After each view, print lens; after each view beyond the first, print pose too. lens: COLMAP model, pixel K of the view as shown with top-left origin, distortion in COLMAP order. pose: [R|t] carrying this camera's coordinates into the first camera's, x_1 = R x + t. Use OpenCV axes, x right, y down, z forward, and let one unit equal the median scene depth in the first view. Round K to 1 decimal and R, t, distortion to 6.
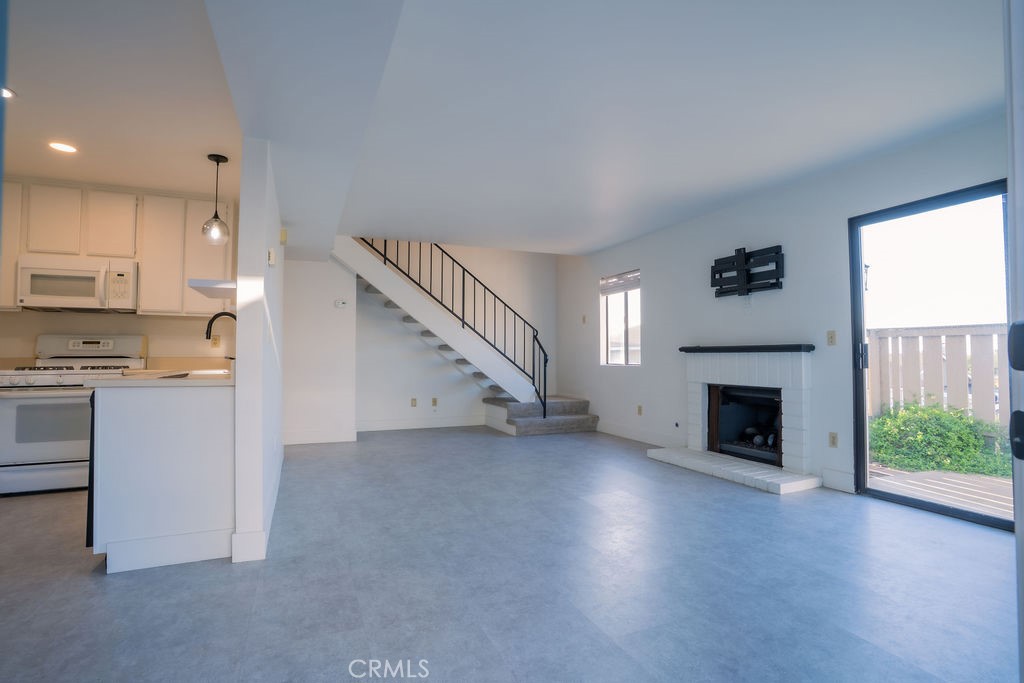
lens RADIAL K [[501.6, 0, 509.9], [0, 501.6, 338.3], [0, 0, 1]] dist [-0.086797, 0.044797]
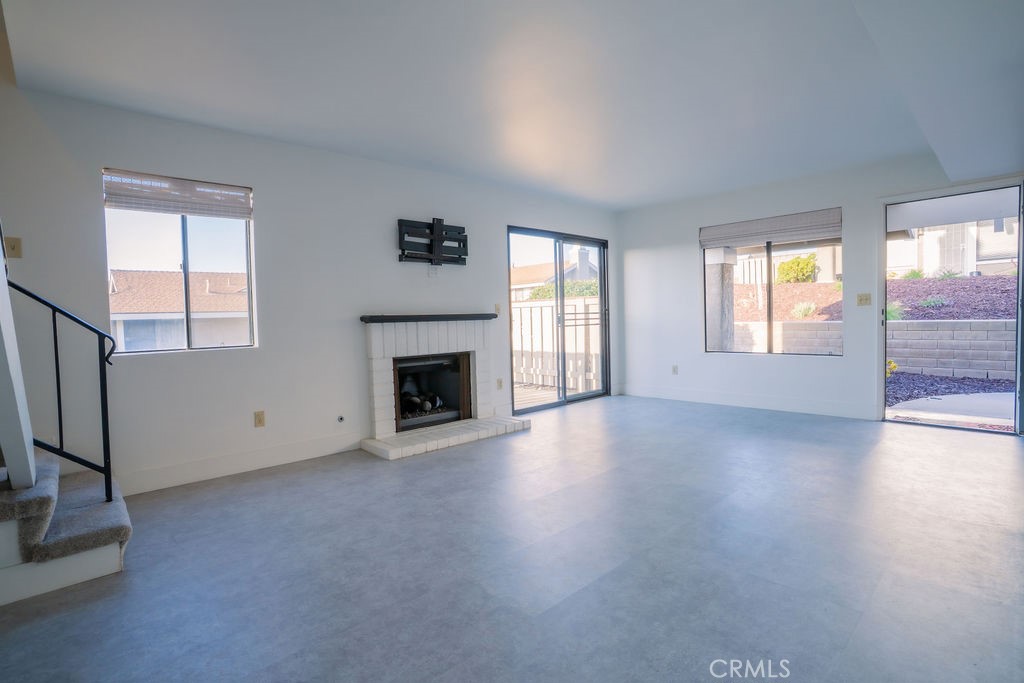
lens RADIAL K [[501.6, 0, 509.9], [0, 501.6, 338.3], [0, 0, 1]] dist [-0.086797, 0.044797]
pose [[-0.341084, -0.023725, 0.939733, -0.605082], [-0.000368, 0.999685, 0.025104, 0.041861], [-0.940033, 0.008217, -0.340985, 1.328460]]
